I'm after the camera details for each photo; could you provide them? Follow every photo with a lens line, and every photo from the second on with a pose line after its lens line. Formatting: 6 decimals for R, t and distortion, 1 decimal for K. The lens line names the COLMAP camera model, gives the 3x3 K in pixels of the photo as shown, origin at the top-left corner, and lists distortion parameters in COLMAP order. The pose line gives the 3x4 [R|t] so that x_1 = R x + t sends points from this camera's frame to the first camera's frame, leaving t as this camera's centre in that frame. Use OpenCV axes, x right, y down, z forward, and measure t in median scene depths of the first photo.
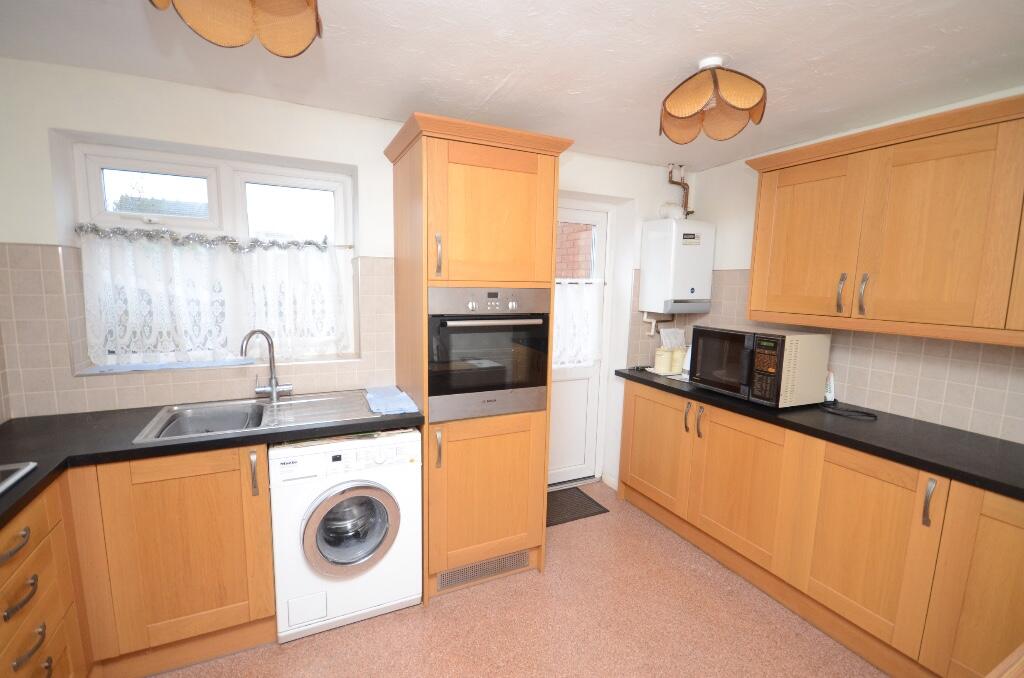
lens RADIAL K [[461.5, 0, 512.0], [0, 461.5, 339.0], [0, 0, 1]] dist [0.000951, -0.000314]
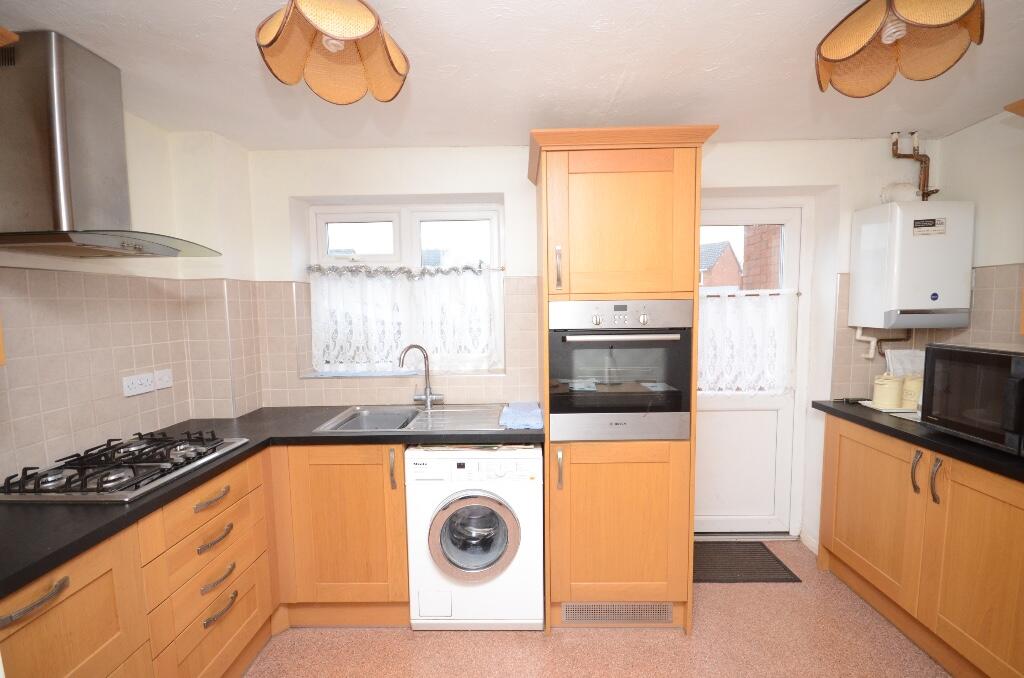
lens RADIAL K [[452.2, 0, 512.0], [0, 452.2, 339.0], [0, 0, 1]] dist [-0.002242, -0.000020]
pose [[0.890572, -0.002717, -0.454834, 0.164687], [-0.022284, 0.998521, -0.049598, 0.015093], [0.454296, 0.054306, 0.889194, 0.097685]]
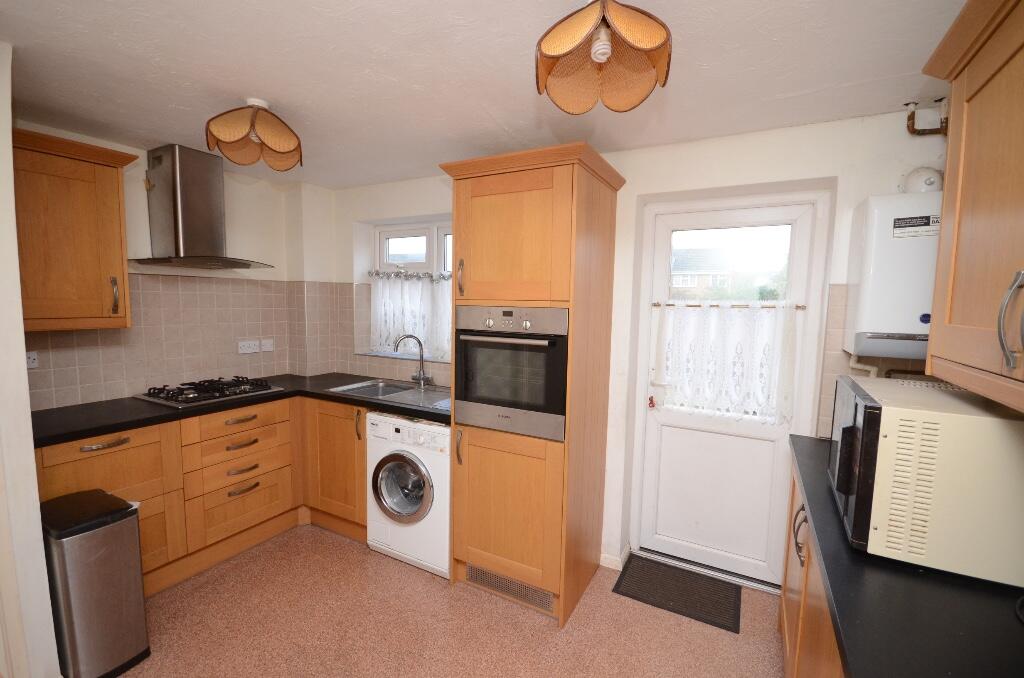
lens RADIAL K [[448.4, 0, 509.6], [0, 448.4, 337.8], [0, 0, 1]] dist [-0.000544, -0.000131]
pose [[0.579486, 0.056726, -0.813006, 0.725027], [-0.111431, 0.993721, -0.010089, -0.029446], [0.807329, 0.096441, 0.582168, 0.395955]]
